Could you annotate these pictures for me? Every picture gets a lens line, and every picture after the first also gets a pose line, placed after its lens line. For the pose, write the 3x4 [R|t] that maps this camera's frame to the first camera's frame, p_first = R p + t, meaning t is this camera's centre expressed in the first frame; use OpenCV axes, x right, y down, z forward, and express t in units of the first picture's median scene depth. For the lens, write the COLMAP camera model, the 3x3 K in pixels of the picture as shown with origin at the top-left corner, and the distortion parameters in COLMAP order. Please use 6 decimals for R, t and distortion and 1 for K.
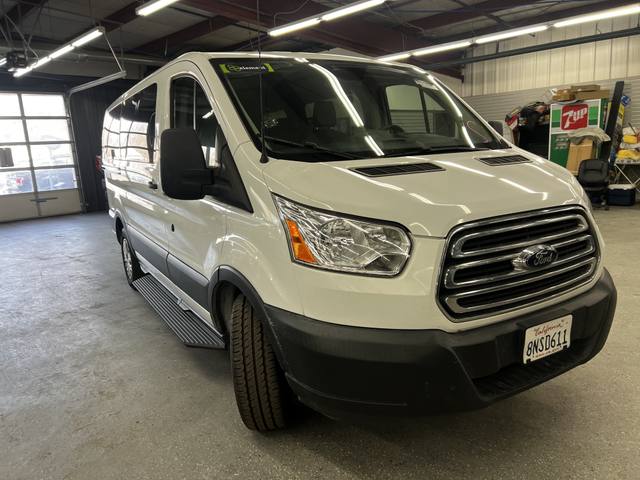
lens RADIAL K [[522.1, 0, 323.5], [0, 522.1, 253.1], [0, 0, 1]] dist [0.004651, -0.009278]
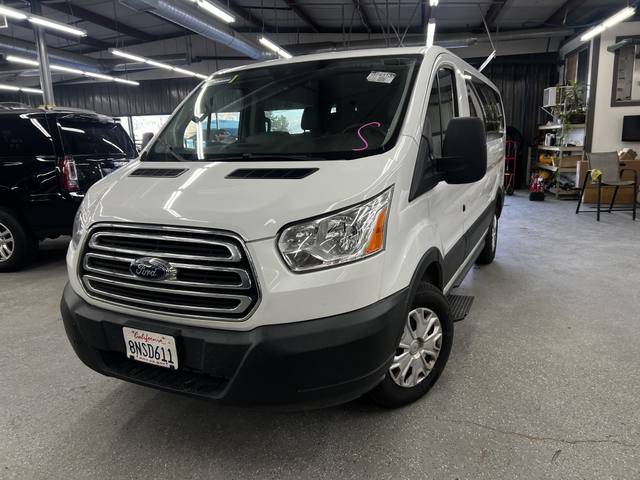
lens RADIAL K [[522.1, 0, 321.9], [0, 522.1, 240.3], [0, 0, 1]] dist [0.004651, -0.009278]
pose [[0.507725, 0.198991, -0.838223, 1.348812], [-0.161777, 0.977673, 0.134104, -0.227208], [0.846194, 0.067517, 0.528581, 0.679022]]
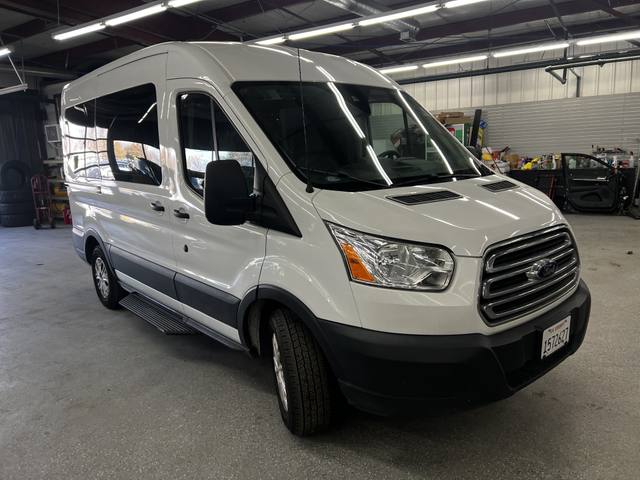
lens RADIAL K [[522.1, 0, 322.9], [0, 522.1, 241.0], [0, 0, 1]] dist [0.004651, -0.009278]
pose [[0.986092, -0.024903, 0.164324, -0.281244], [0.030494, 0.999036, -0.031591, -0.033442], [-0.163378, 0.036163, 0.985900, -0.111791]]
